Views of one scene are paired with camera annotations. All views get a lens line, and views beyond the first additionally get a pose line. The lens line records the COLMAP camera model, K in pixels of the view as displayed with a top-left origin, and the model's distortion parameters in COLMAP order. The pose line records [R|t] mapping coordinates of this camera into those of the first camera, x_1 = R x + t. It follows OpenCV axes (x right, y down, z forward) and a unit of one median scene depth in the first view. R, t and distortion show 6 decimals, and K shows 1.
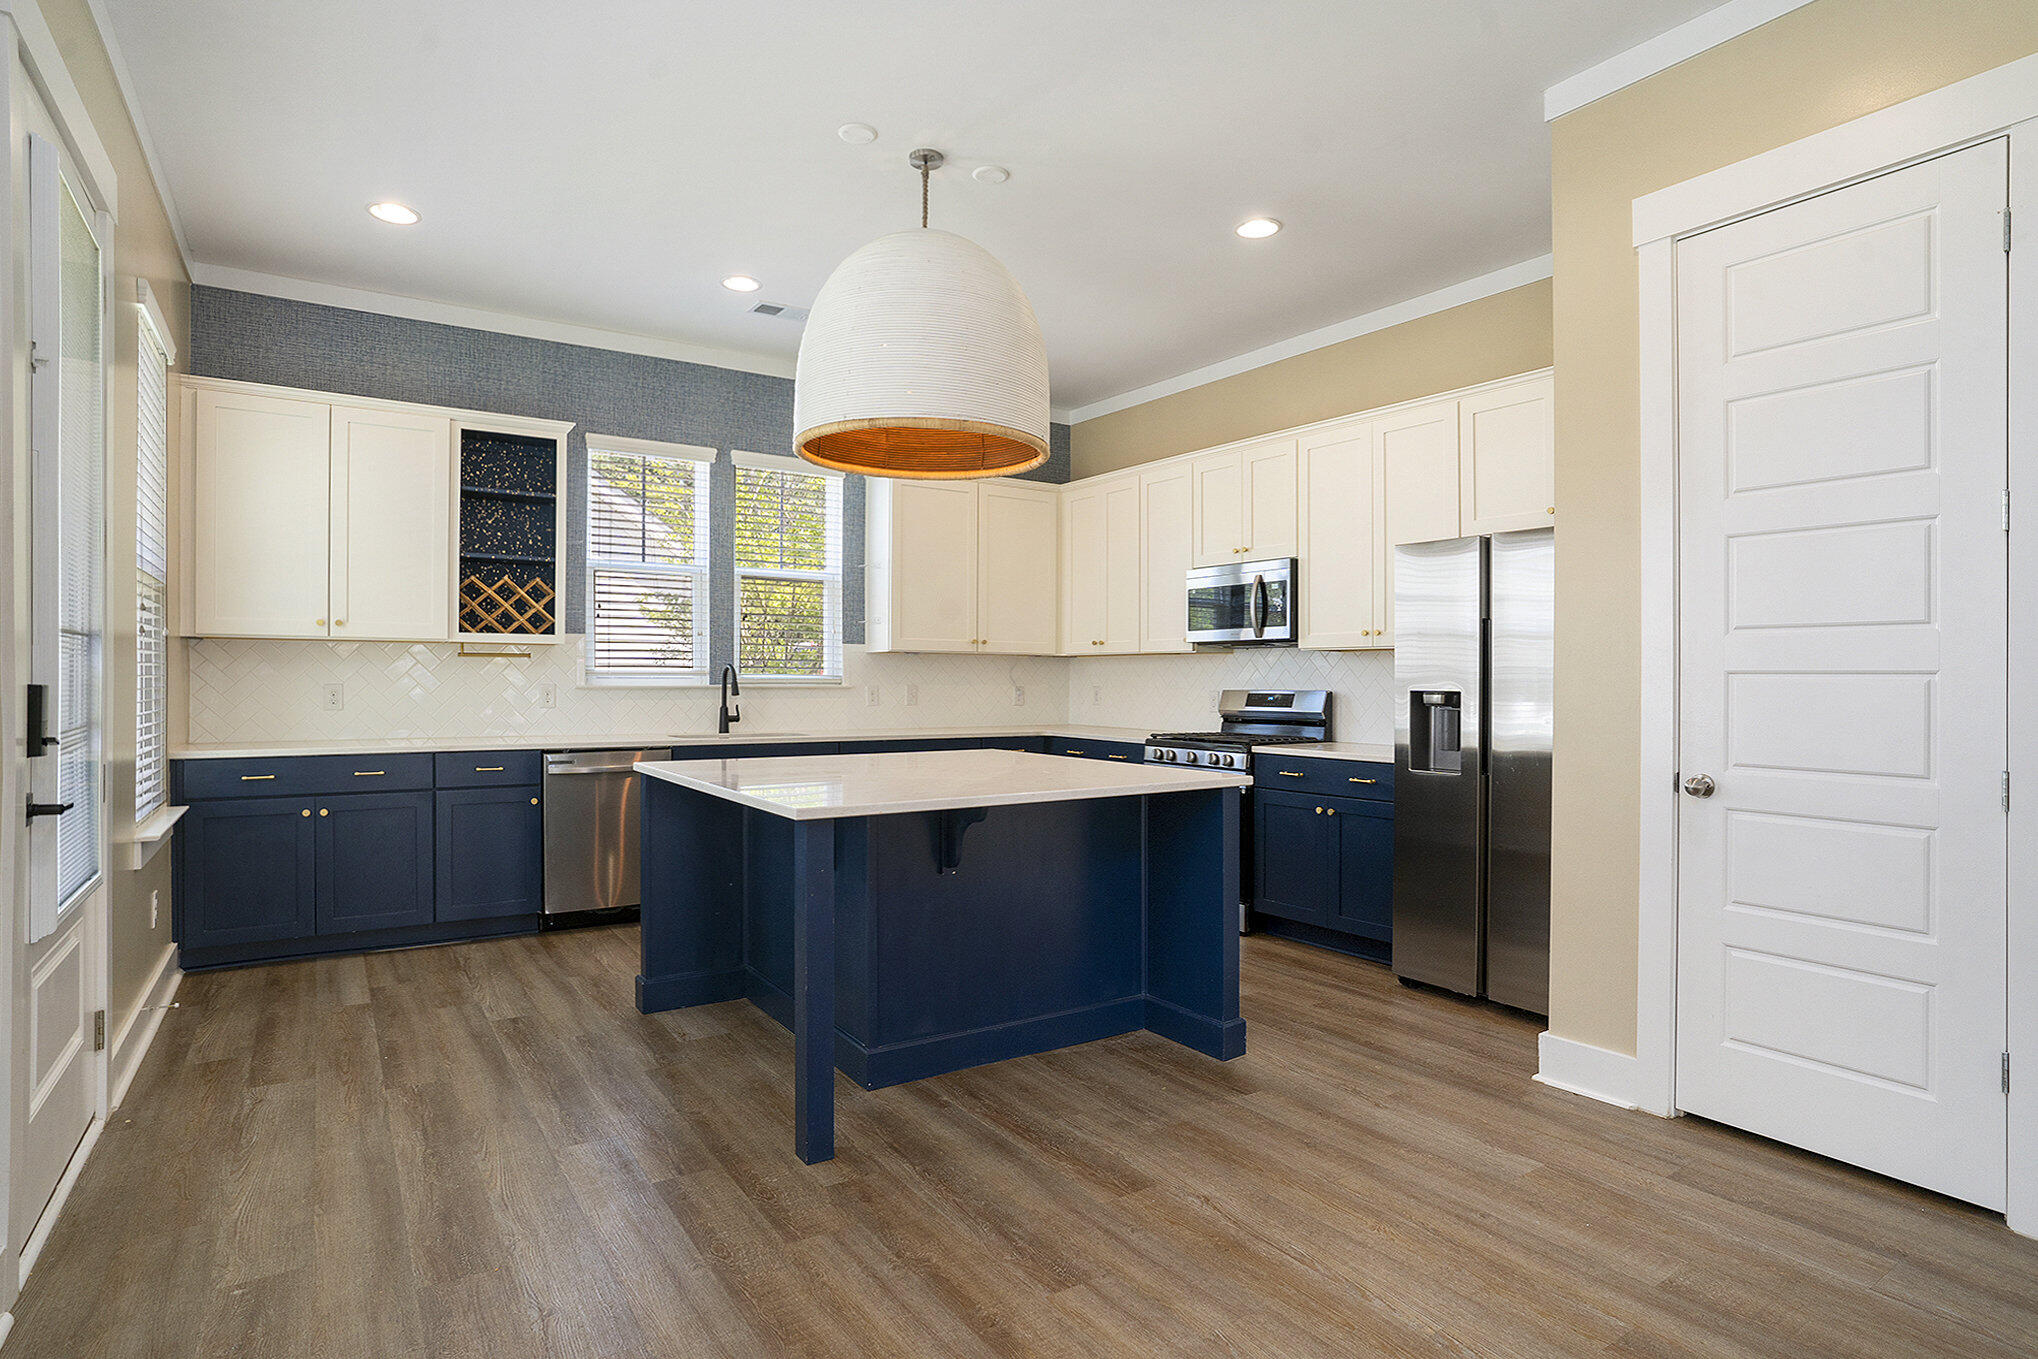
lens RADIAL K [[1076.7, 0, 1022.3], [0, 1076.7, 679.6], [0, 0, 1]] dist [-0.046871, 0.018368]
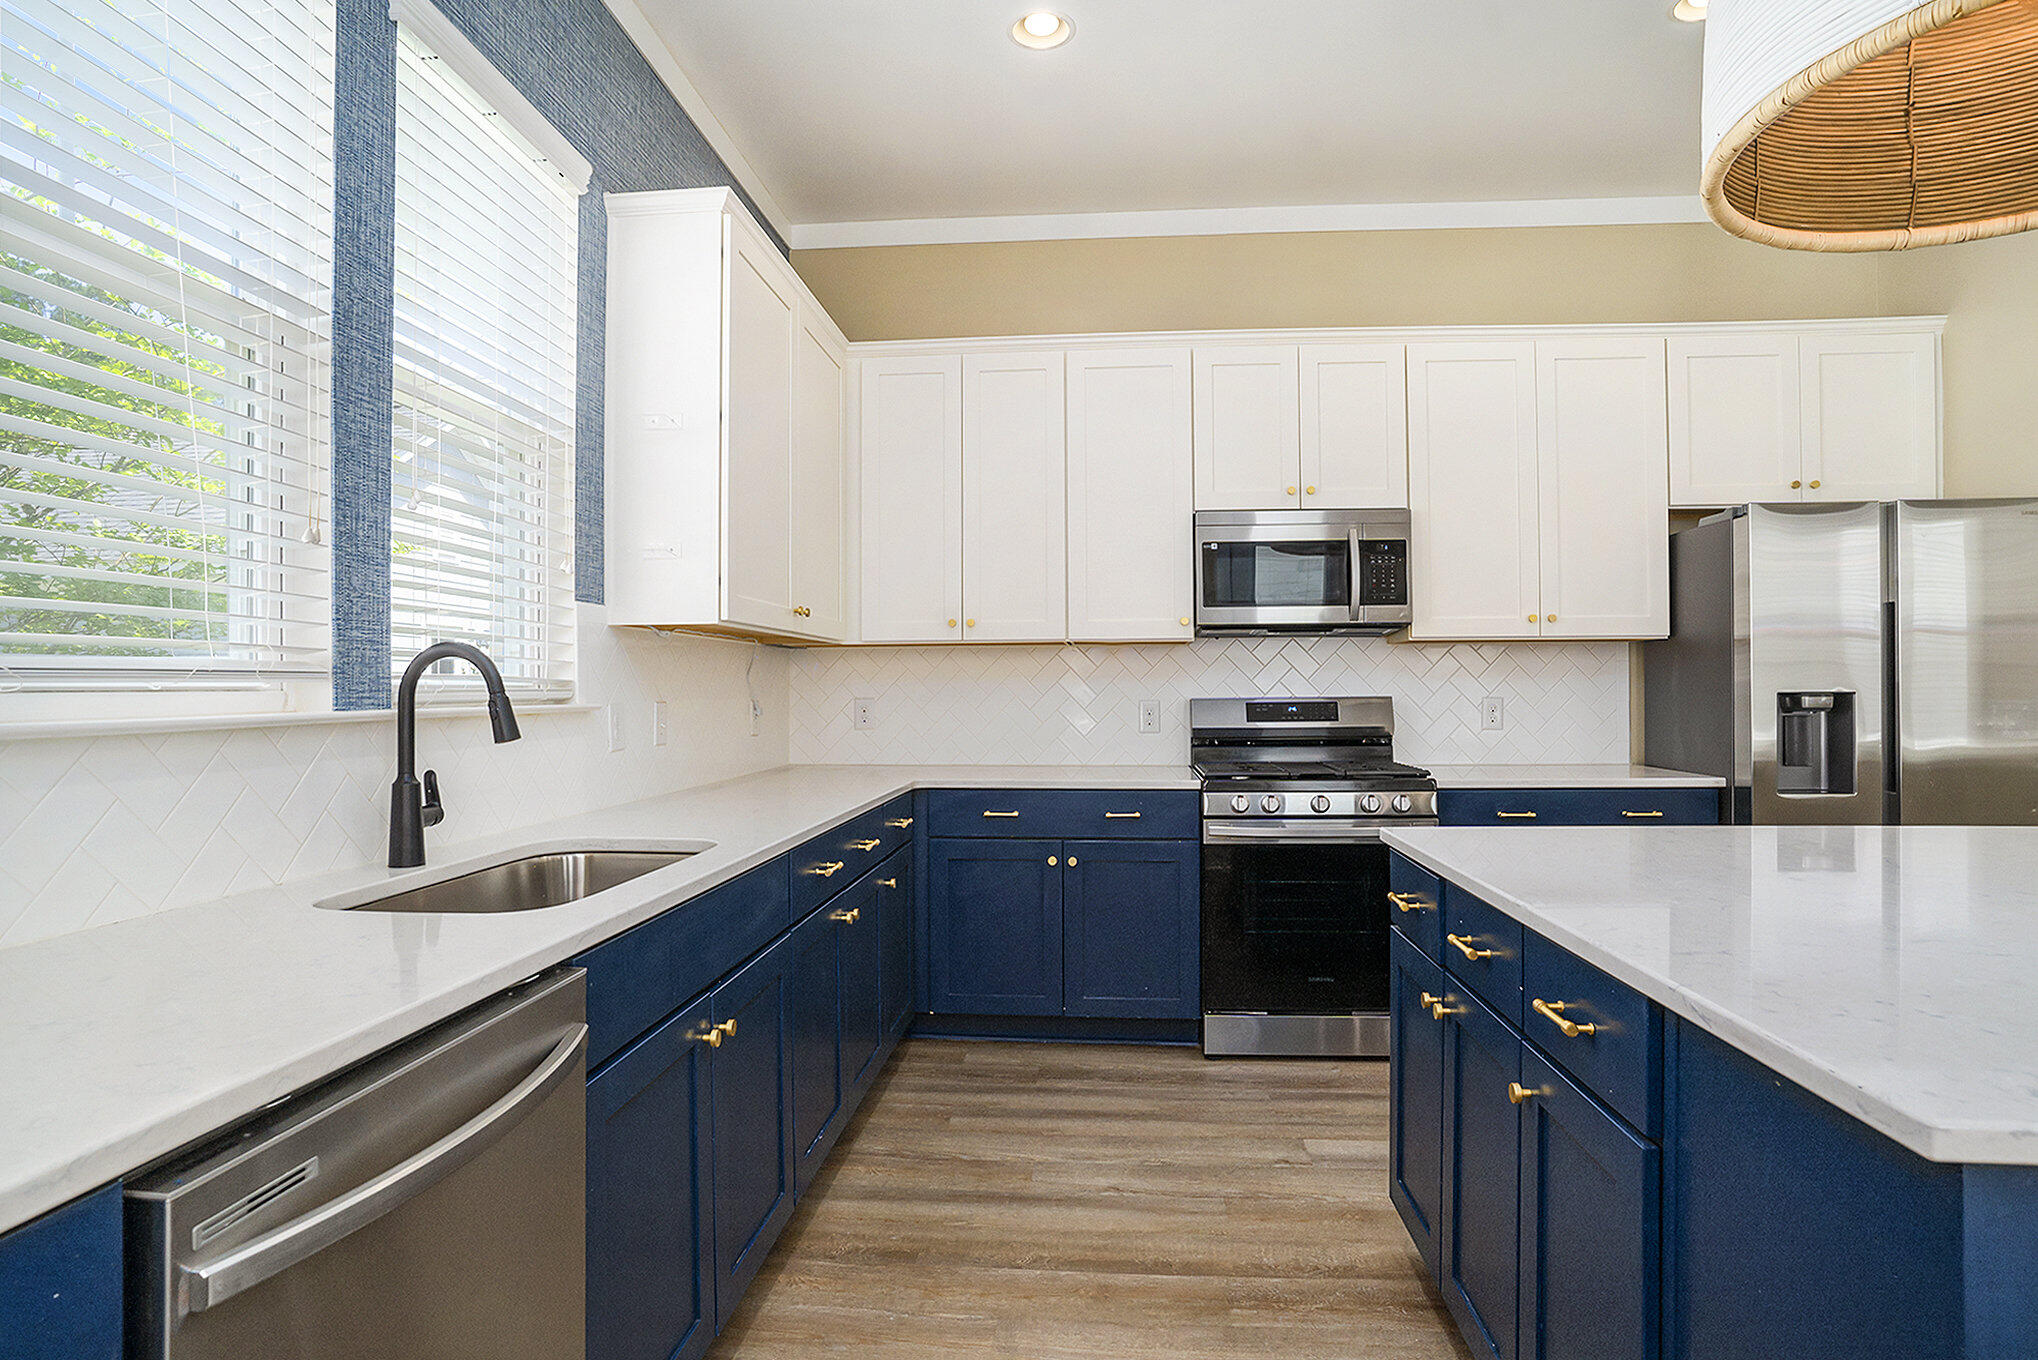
lens RADIAL K [[1076.7, 0, 1023.5], [0, 1076.7, 693.4], [0, 0, 1]] dist [-0.046871, 0.018368]
pose [[0.609487, -0.009211, 0.792742, -0.471637], [0.008439, 0.999951, 0.005130, 0.002463], [-0.792751, 0.003564, 0.609535, 0.790886]]
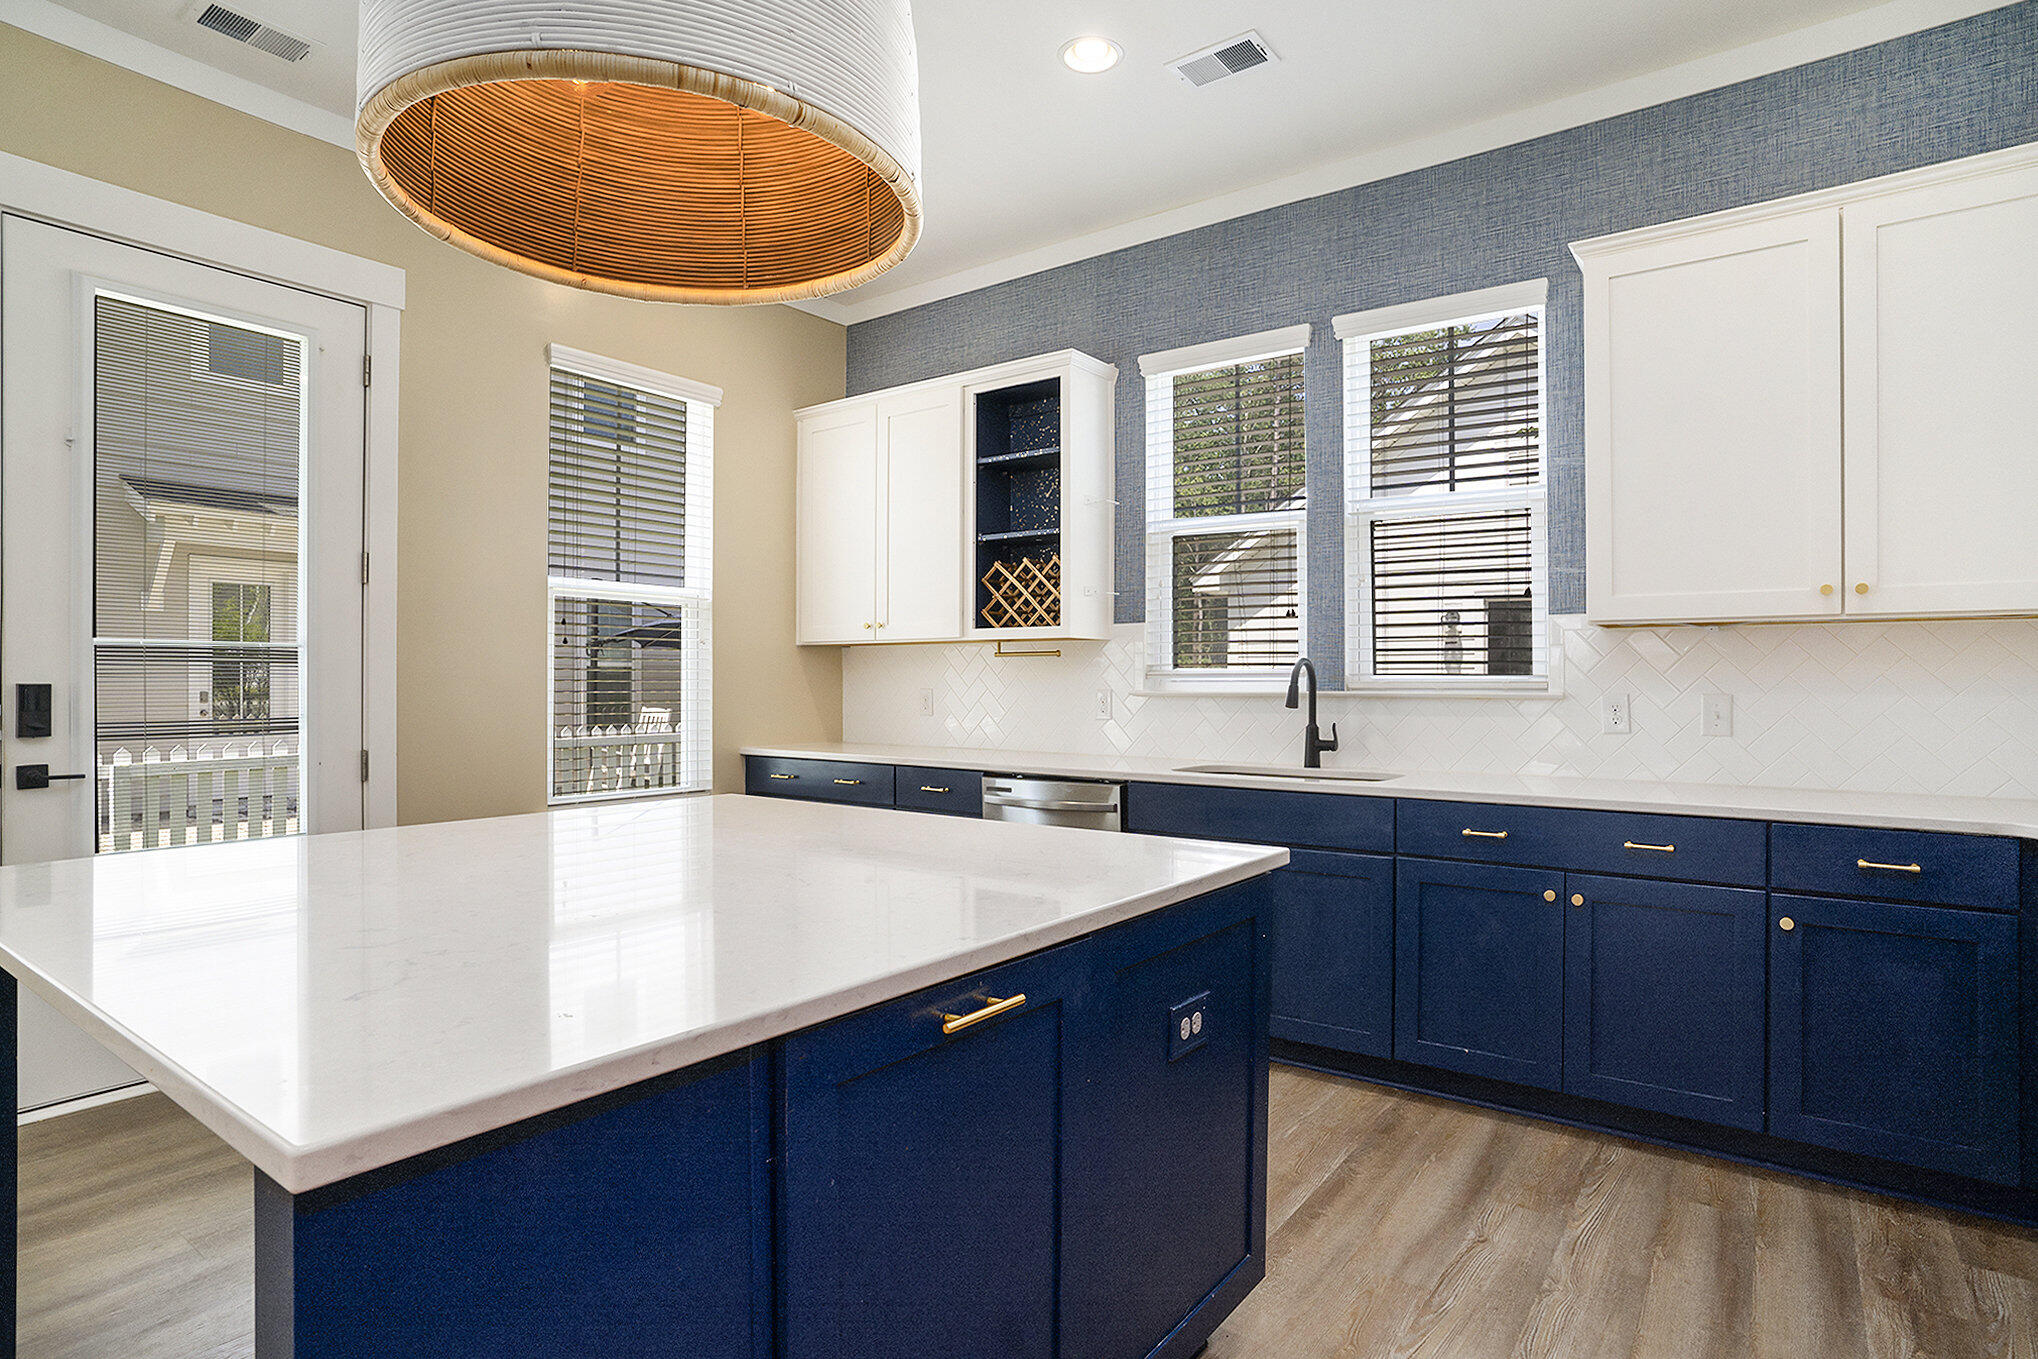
lens RADIAL K [[1076.7, 0, 1006.8], [0, 1076.7, 686.3], [0, 0, 1]] dist [-0.046871, 0.018368]
pose [[0.341848, -0.002175, -0.939753, 0.300663], [0.001555, 0.999997, -0.001749, 0.003733], [0.939754, -0.000863, 0.341850, 0.721232]]
